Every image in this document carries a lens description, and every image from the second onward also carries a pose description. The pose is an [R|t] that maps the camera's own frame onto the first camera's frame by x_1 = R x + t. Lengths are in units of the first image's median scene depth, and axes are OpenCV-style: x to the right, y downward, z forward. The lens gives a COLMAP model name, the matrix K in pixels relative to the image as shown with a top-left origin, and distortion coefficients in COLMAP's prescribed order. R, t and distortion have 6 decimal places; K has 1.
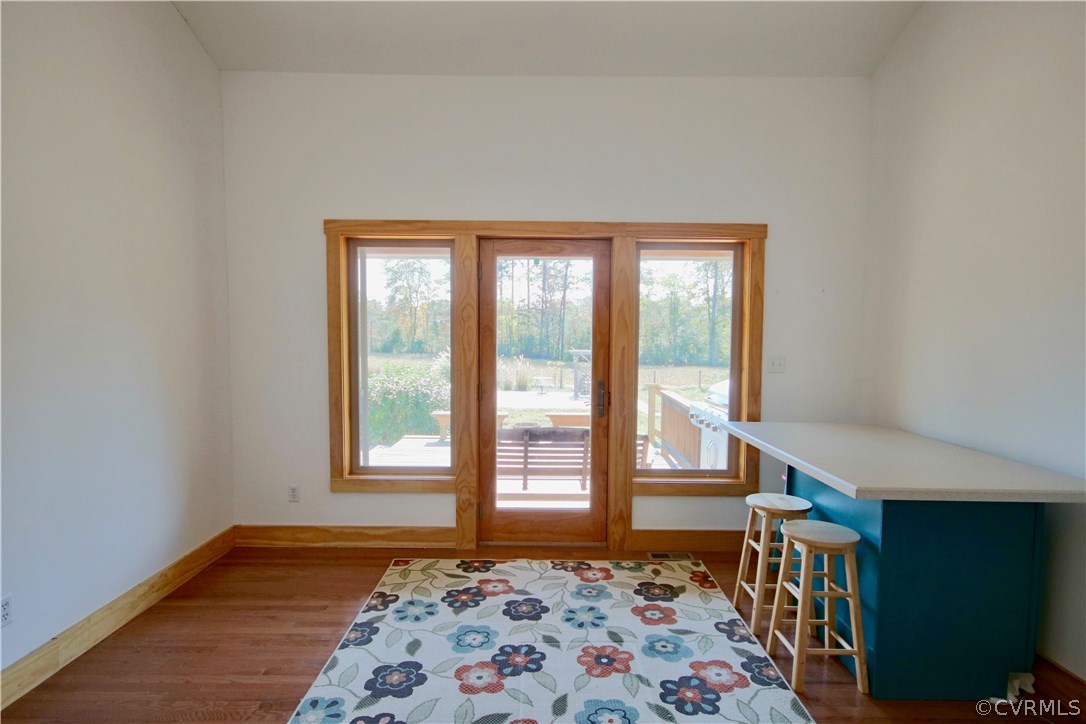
lens RADIAL K [[611.4, 0, 533.0], [0, 611.4, 363.6], [0, 0, 1]] dist [0.000158, 0.000844]
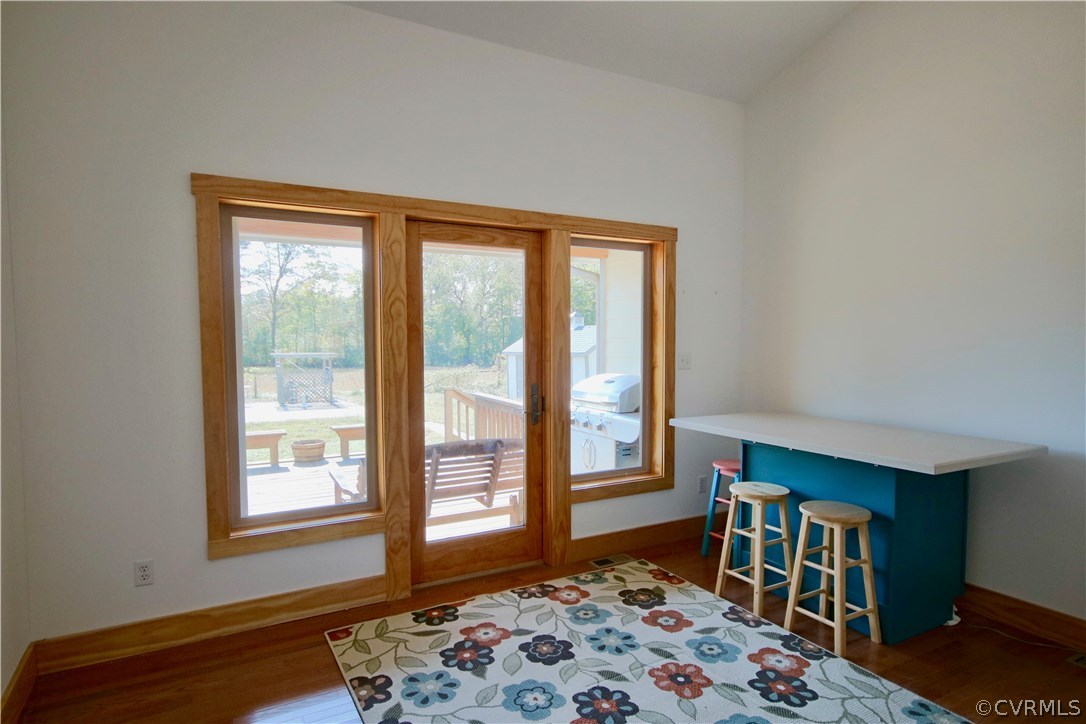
lens RADIAL K [[650.3, 0, 547.5], [0, 650.3, 360.0], [0, 0, 1]] dist [0.008593, 0.001057]
pose [[0.856124, -0.029135, 0.515948, -0.385665], [0.024076, 0.999574, 0.016495, -0.025520], [-0.516209, -0.001700, 0.856461, 0.154553]]
